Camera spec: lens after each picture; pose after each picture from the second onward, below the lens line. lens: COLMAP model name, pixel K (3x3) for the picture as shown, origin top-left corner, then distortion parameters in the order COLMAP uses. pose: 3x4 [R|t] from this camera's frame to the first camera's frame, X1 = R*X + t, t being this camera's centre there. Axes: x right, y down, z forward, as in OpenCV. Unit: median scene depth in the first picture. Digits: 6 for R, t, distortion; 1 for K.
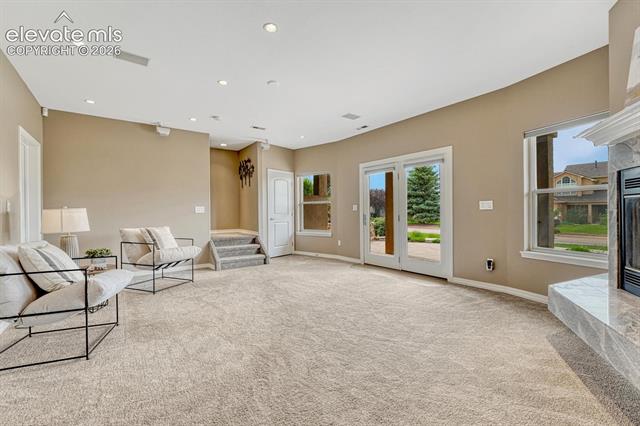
lens RADIAL K [[269.1, 0, 320.4], [0, 269.1, 213.5], [0, 0, 1]] dist [-0.001442, -0.000630]
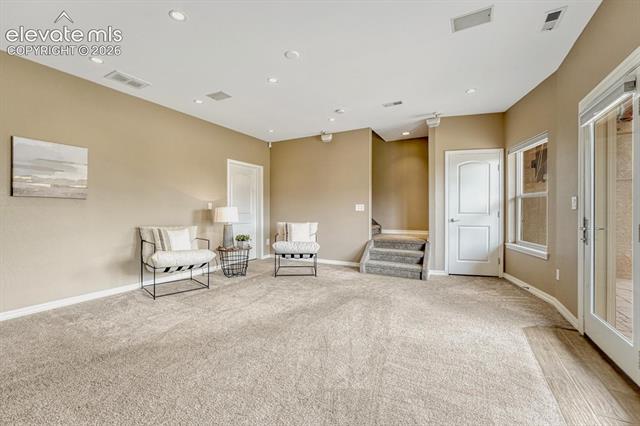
lens RADIAL K [[269.1, 0, 323.0], [0, 269.1, 212.6], [0, 0, 1]] dist [-0.001442, -0.000630]
pose [[0.420457, 0.016463, -0.907163, 0.397705], [-0.010496, 0.999857, 0.013280, -0.007732], [0.907252, 0.003938, 0.420569, 0.474666]]
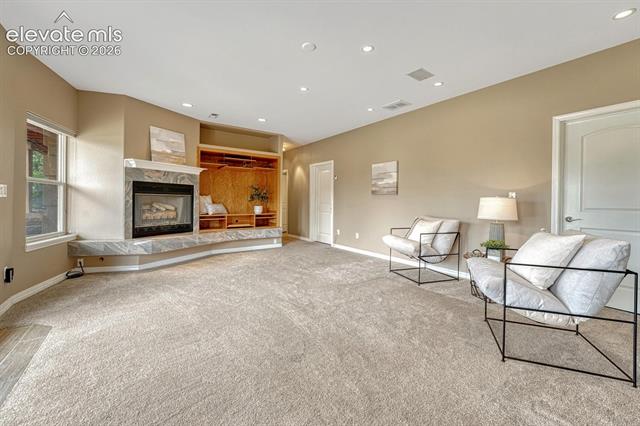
lens RADIAL K [[269.1, 0, 322.7], [0, 269.1, 201.0], [0, 0, 1]] dist [-0.001442, -0.000630]
pose [[-0.999177, -0.000477, 0.040562, -0.167092], [-0.000556, 0.999998, -0.001936, -0.001853], [-0.040561, -0.001957, -0.999175, 1.167601]]
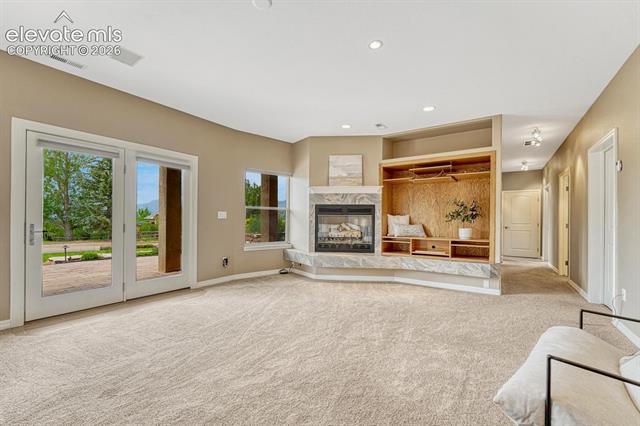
lens RADIAL K [[269.1, 0, 318.3], [0, 269.1, 218.2], [0, 0, 1]] dist [-0.001442, -0.000630]
pose [[-0.294064, 0.009488, 0.955739, -0.501103], [-0.003915, 0.999930, -0.011131, -0.002485], [-0.955778, -0.007015, -0.294006, 0.671104]]
